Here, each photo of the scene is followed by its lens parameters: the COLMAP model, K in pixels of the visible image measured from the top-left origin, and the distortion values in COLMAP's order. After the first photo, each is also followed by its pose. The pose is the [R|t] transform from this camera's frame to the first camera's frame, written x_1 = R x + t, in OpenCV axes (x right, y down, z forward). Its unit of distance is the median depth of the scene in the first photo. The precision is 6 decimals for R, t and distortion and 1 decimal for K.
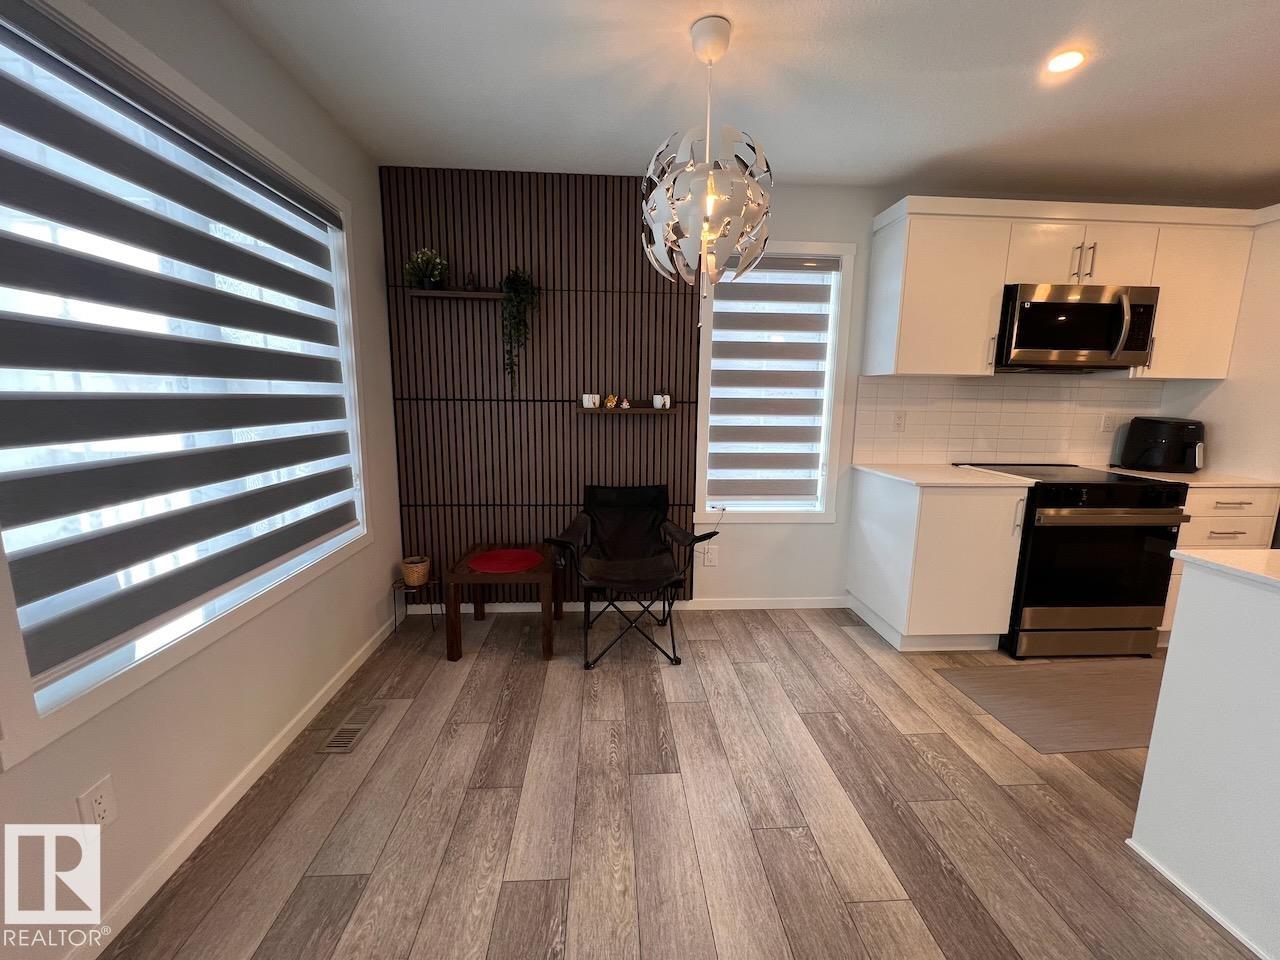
lens RADIAL K [[515.0, 0, 637.6], [0, 515.0, 478.0], [0, 0, 1]] dist [-0.001958, 0.000384]
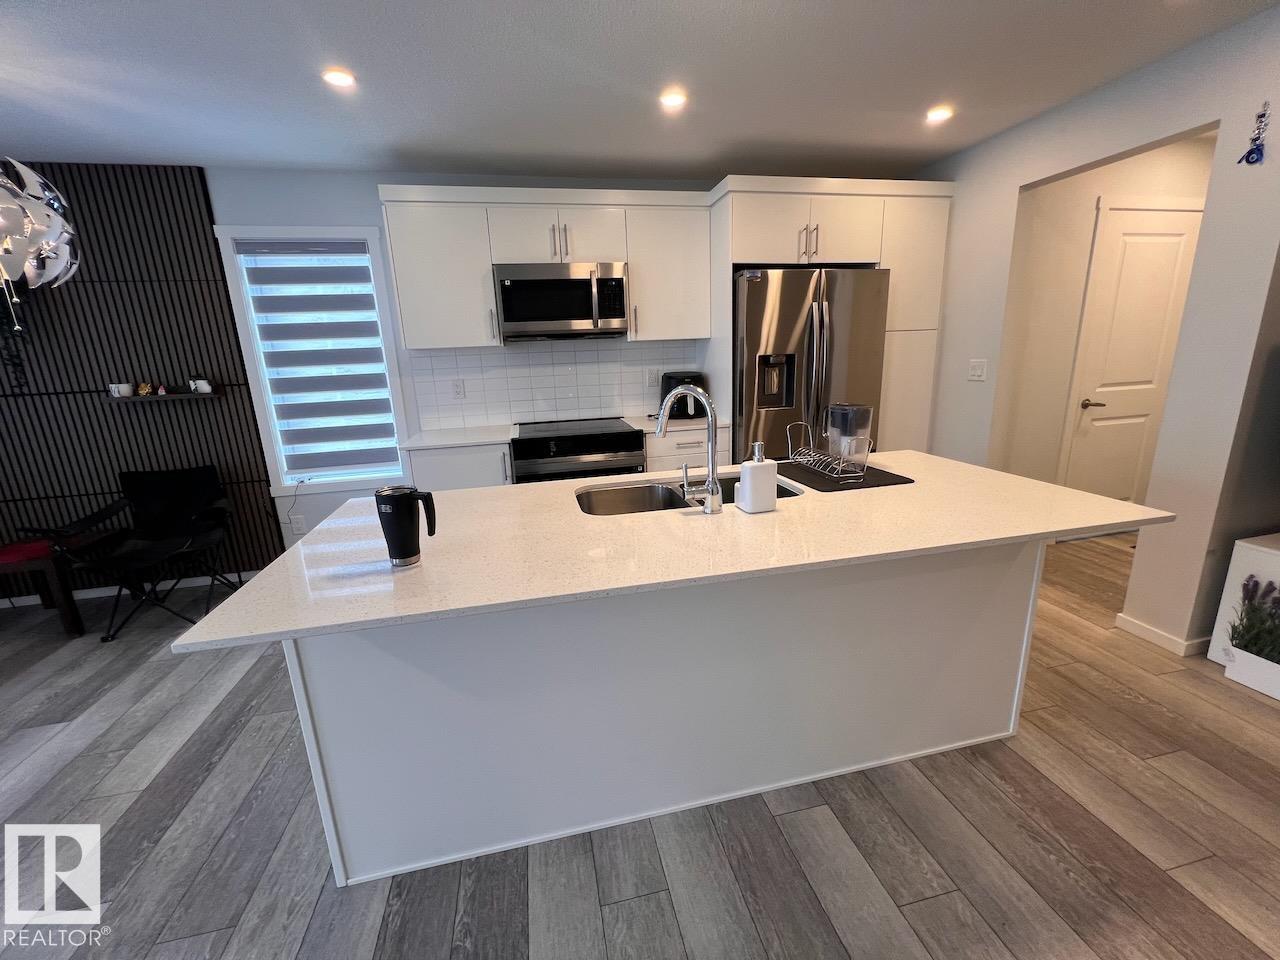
lens RADIAL K [[515.0, 0, 639.8], [0, 515.0, 478.2], [0, 0, 1]] dist [-0.001958, 0.000384]
pose [[0.987200, -0.086325, 0.134104, 0.863381], [0.075498, 0.993616, 0.083832, 0.019845], [-0.140485, -0.072635, 0.987415, -0.197868]]
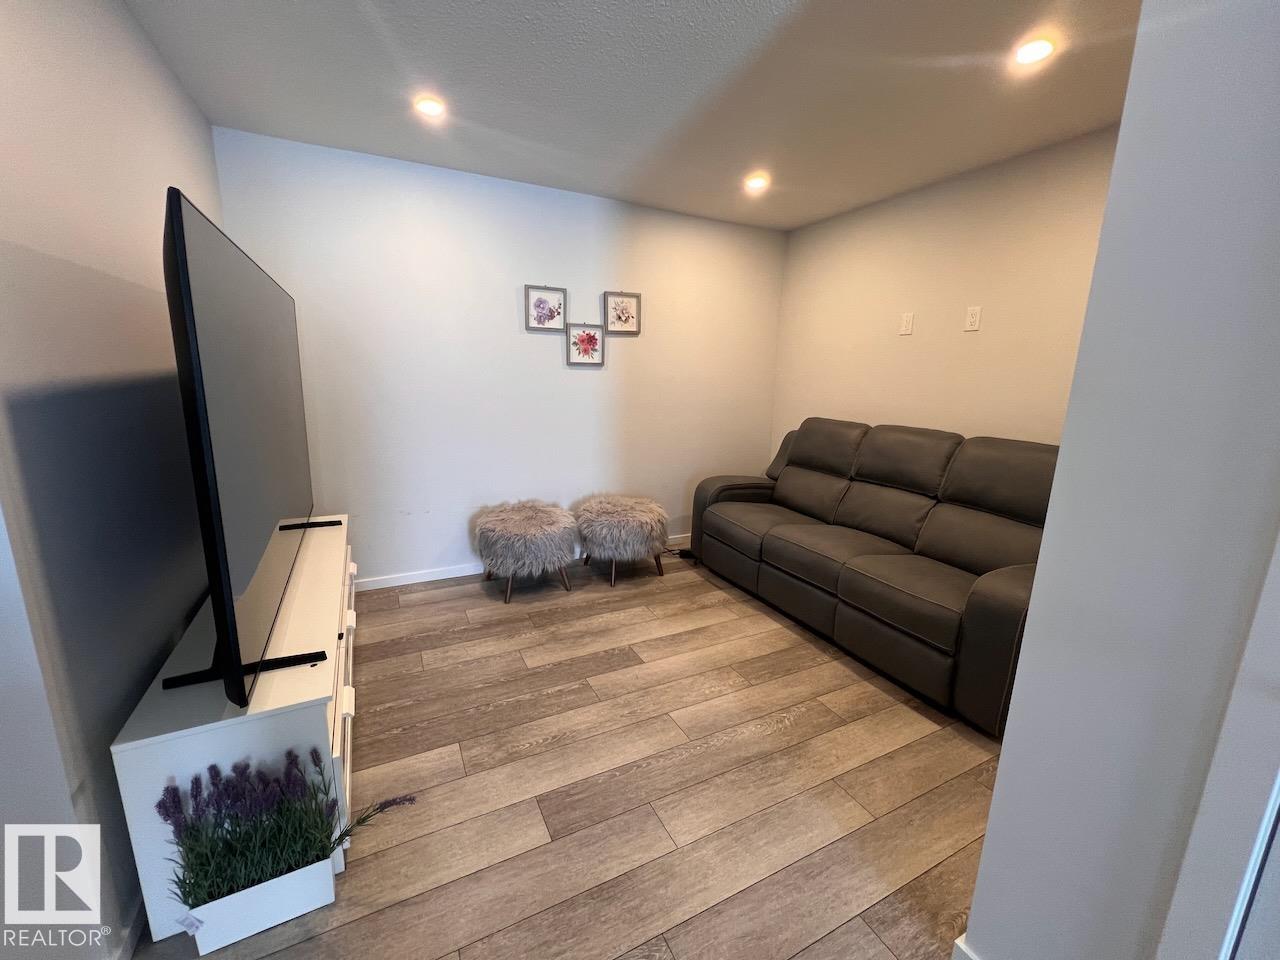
lens RADIAL K [[513.8, 0, 636.6], [0, 513.8, 479.7], [0, 0, 1]] dist [-0.002859, 0.000816]
pose [[-0.392627, -0.209722, 0.895467, 1.371193], [0.119703, 0.953718, 0.275850, -0.024636], [-0.911874, 0.215497, -0.349351, 0.156602]]
